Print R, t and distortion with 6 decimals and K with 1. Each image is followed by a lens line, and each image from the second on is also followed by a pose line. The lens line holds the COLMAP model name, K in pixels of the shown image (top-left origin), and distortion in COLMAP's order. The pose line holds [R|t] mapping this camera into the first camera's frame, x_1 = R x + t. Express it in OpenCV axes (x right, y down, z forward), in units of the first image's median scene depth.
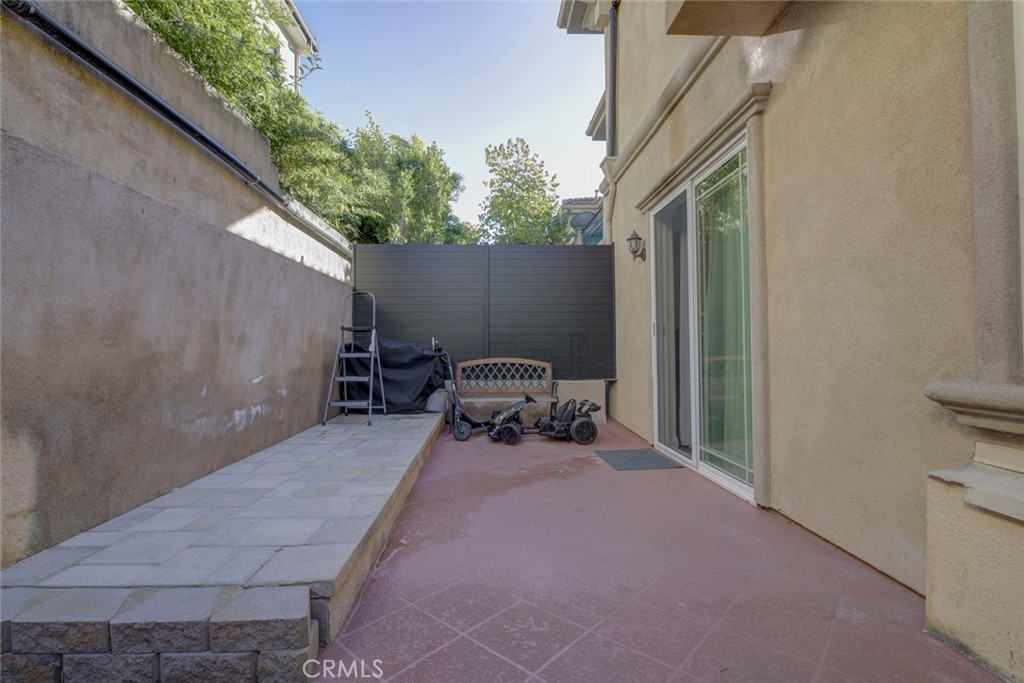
lens RADIAL K [[474.1, 0, 508.6], [0, 474.1, 343.5], [0, 0, 1]] dist [-0.000072, -0.001651]
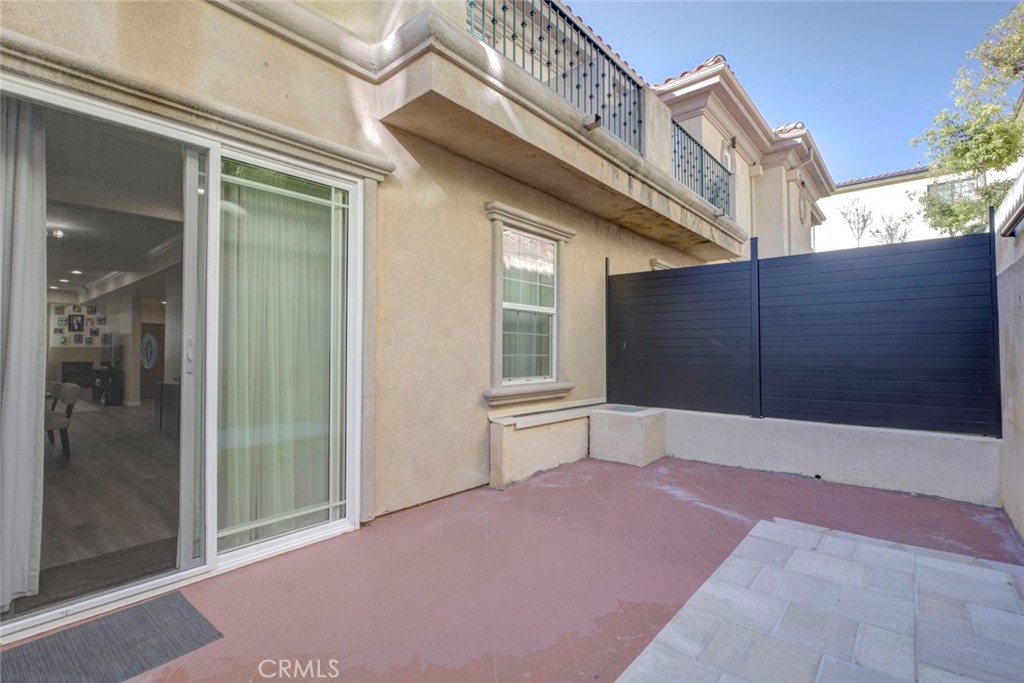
lens RADIAL K [[474.1, 0, 504.0], [0, 474.1, 337.9], [0, 0, 1]] dist [-0.000072, -0.001651]
pose [[-0.729039, 0.028754, 0.683868, -0.574856], [-0.000134, 0.999111, -0.042151, -0.057446], [-0.684472, -0.030821, -0.728387, 1.893574]]
